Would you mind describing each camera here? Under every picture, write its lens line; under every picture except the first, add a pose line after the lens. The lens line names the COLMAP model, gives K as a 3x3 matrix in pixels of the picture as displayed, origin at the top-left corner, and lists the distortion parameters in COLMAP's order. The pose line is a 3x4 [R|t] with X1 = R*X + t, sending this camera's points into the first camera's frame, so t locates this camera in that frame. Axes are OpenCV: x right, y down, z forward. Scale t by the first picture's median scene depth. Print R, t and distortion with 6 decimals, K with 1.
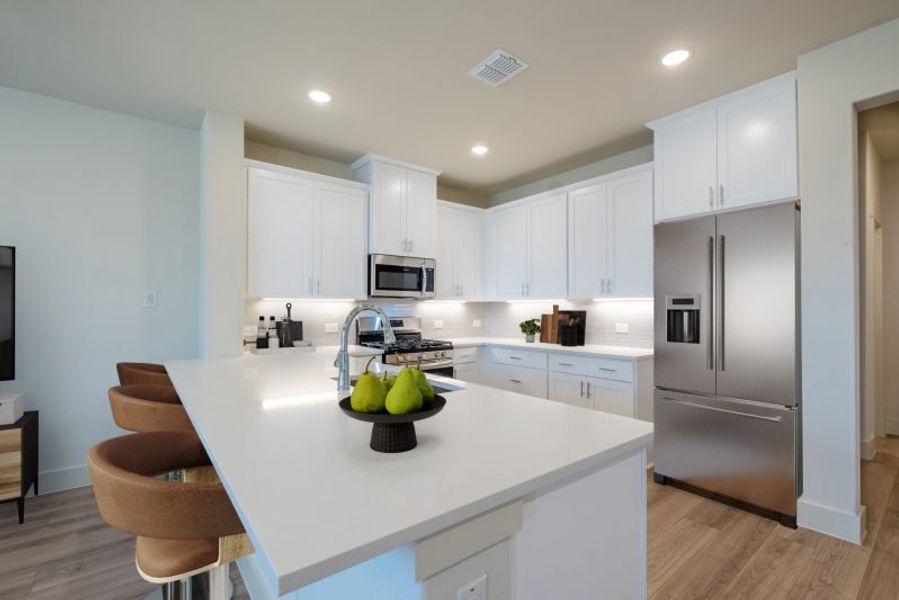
lens RADIAL K [[401.5, 0, 450.9], [0, 401.5, 307.2], [0, 0, 1]] dist [-0.001110, -0.000132]
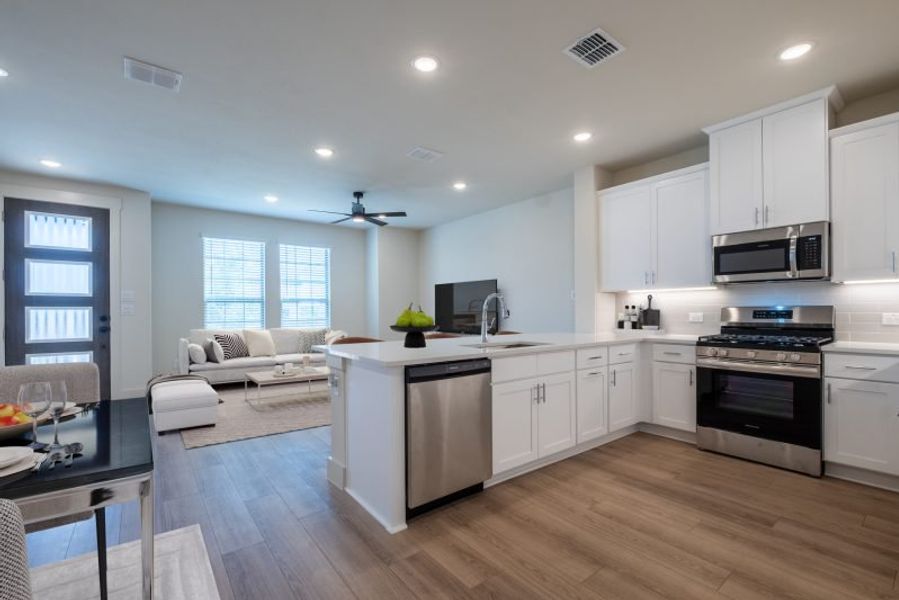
lens RADIAL K [[401.5, 0, 450.9], [0, 401.5, 307.2], [0, 0, 1]] dist [-0.001110, -0.000132]
pose [[-0.003907, -0.015199, -0.999877, 0.701317], [0.008061, 0.999852, -0.015230, 0.037607], [0.999960, -0.008120, -0.003784, 0.402205]]
